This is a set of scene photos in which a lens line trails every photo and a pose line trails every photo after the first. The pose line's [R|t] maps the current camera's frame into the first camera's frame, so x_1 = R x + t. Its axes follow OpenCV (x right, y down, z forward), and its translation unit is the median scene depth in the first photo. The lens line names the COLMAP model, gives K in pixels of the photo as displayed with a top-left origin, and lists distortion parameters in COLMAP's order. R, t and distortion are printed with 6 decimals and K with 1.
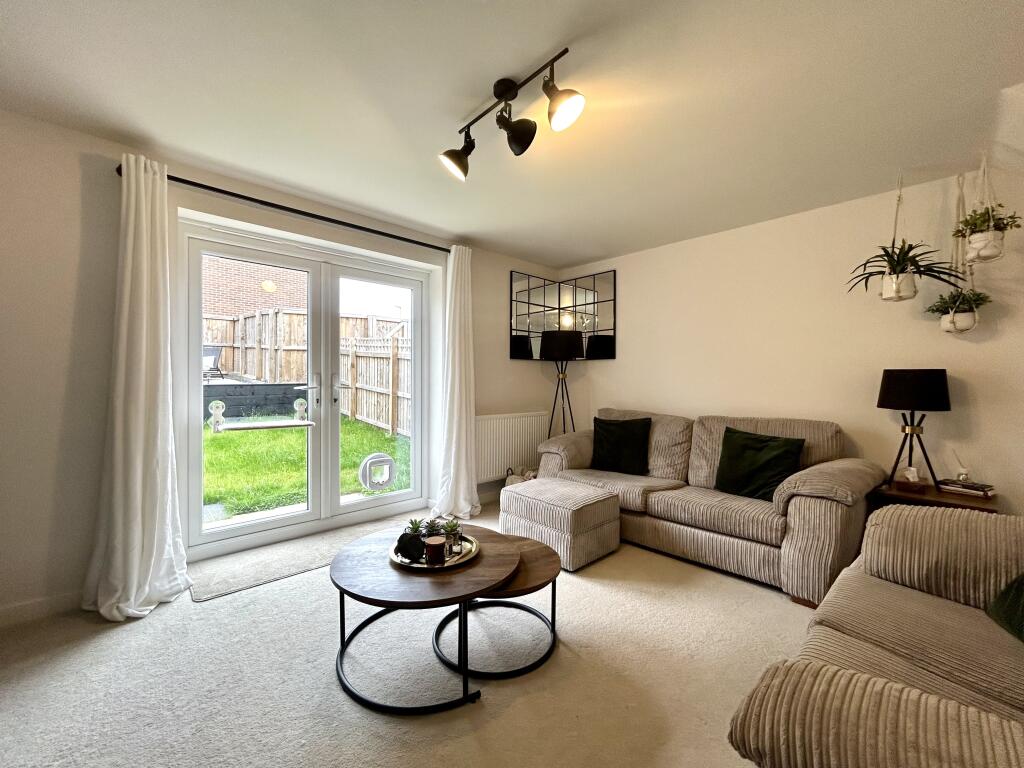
lens RADIAL K [[408.5, 0, 512.0], [0, 408.5, 384.0], [0, 0, 1]] dist [-0.000454, 0.000001]
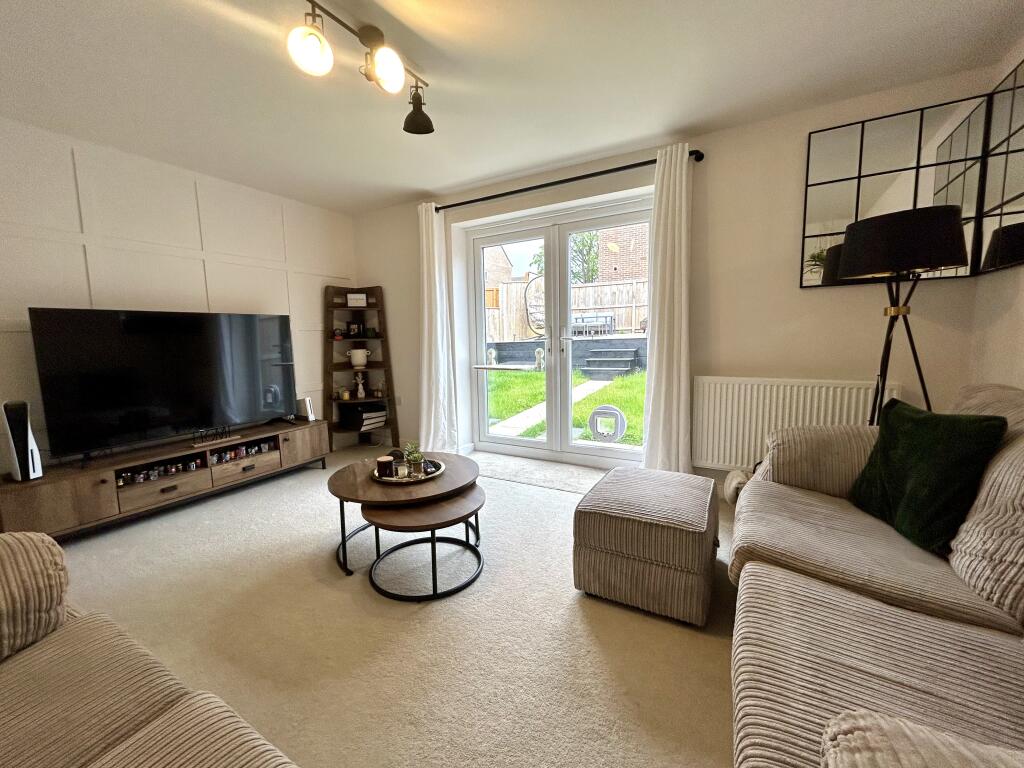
lens RADIAL K [[414.8, 0, 510.4], [0, 414.8, 382.6], [0, 0, 1]] dist [-0.001541, 0.000173]
pose [[0.301863, 0.095616, -0.948544, 0.552358], [0.015393, 0.994339, 0.105130, 0.006048], [0.953227, -0.046336, 0.298682, 0.482121]]
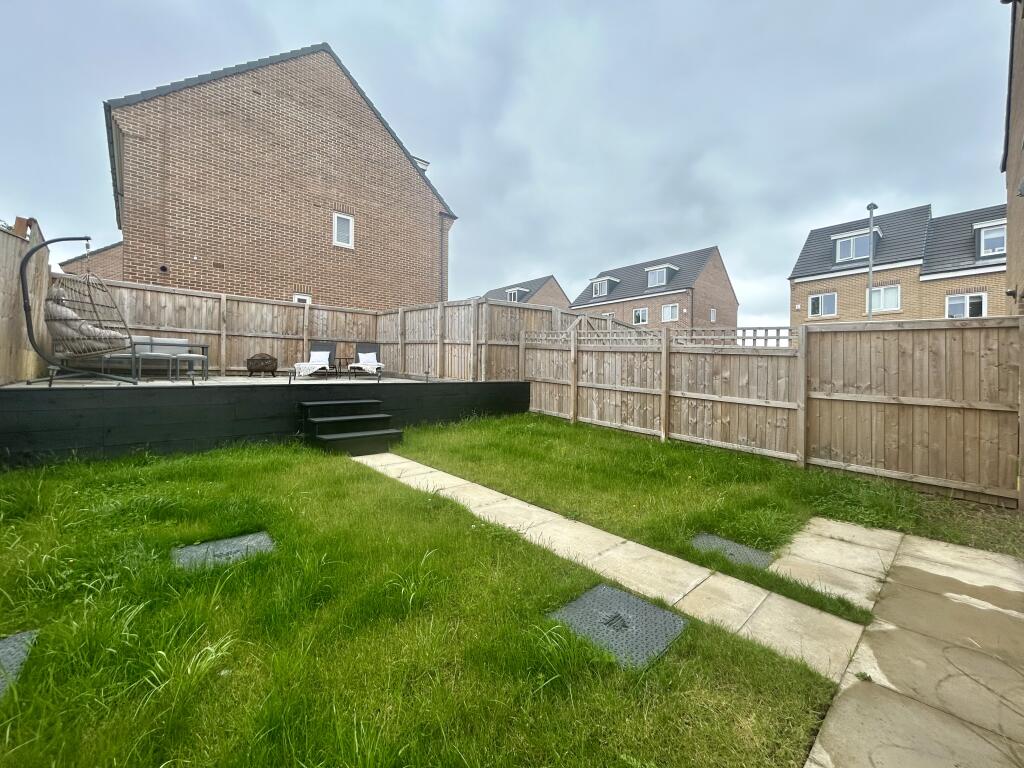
lens RADIAL K [[414.8, 0, 510.4], [0, 414.8, 382.6], [0, 0, 1]] dist [-0.001541, 0.000173]
pose [[0.999982, 0.005778, 0.001581, -1.590074], [-0.005764, 0.999944, -0.008865, 0.027639], [-0.001632, 0.008855, 0.999959, 0.215674]]
